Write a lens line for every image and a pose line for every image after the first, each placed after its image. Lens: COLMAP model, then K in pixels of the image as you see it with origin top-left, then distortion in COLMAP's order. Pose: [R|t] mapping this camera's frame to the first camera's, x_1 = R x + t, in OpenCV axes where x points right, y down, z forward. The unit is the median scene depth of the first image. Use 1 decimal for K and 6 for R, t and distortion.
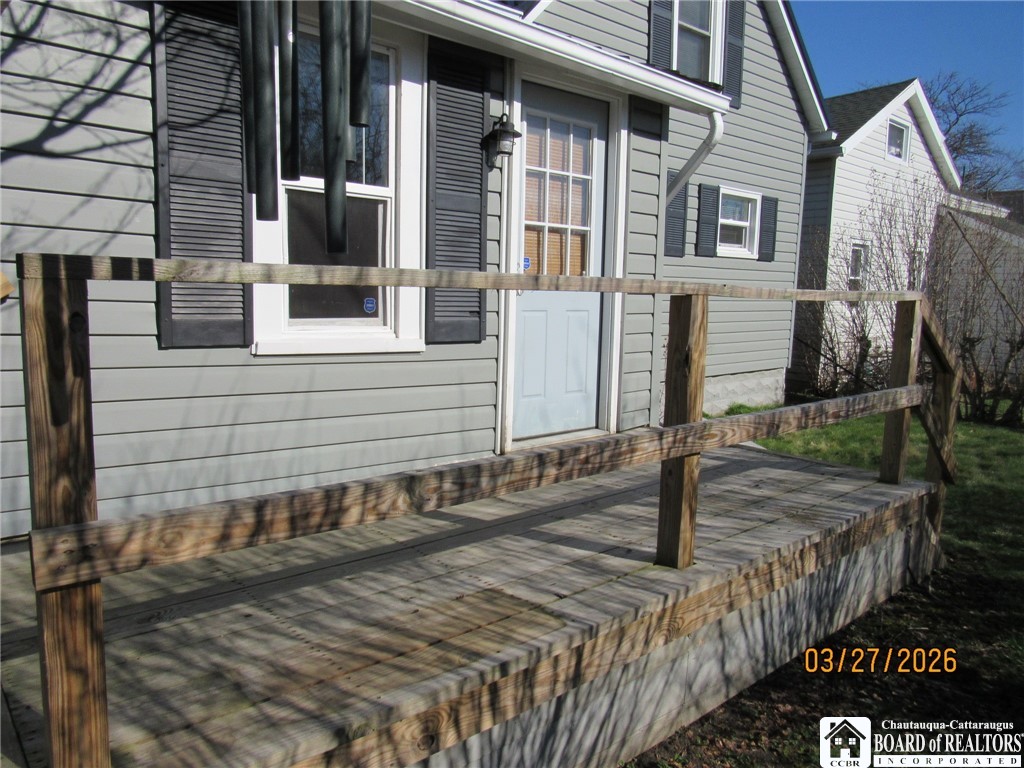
lens RADIAL K [[735.4, 0, 513.7], [0, 735.4, 380.7], [0, 0, 1]] dist [-0.018543, 0.008102]
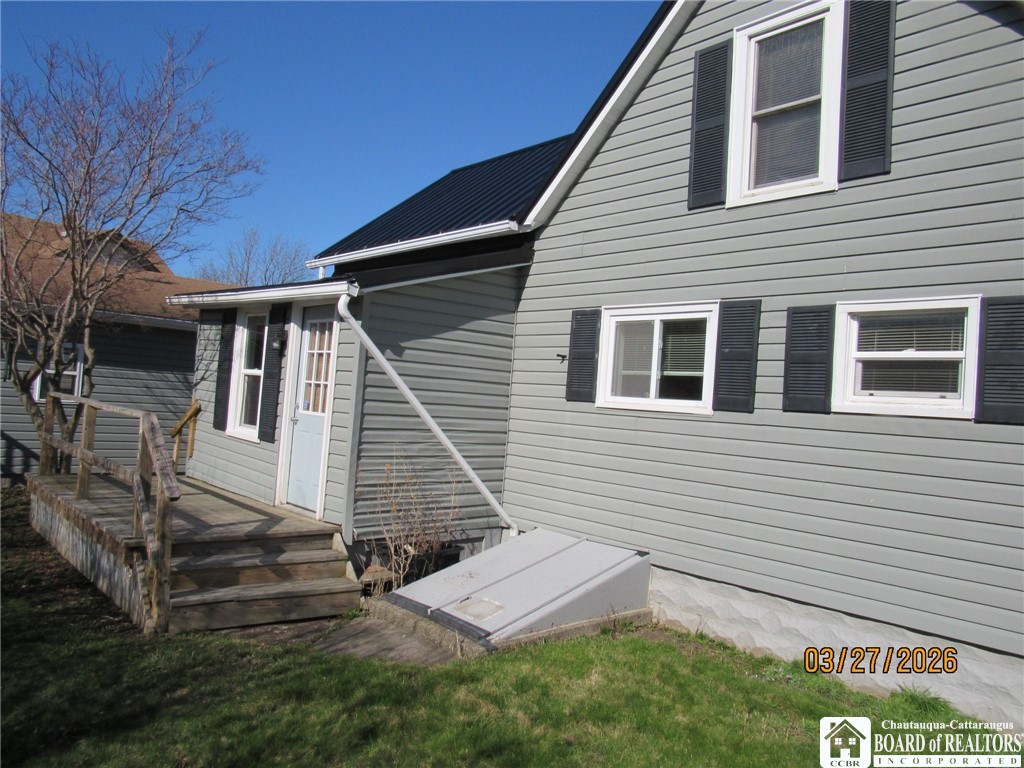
lens RADIAL K [[735.4, 0, 513.5], [0, 735.4, 382.5], [0, 0, 1]] dist [-0.018543, 0.008102]
pose [[0.042964, -0.050922, -0.997778, 0.915406], [-0.197324, 0.978595, -0.058440, -0.107550], [0.979397, 0.199396, 0.031996, 0.733472]]
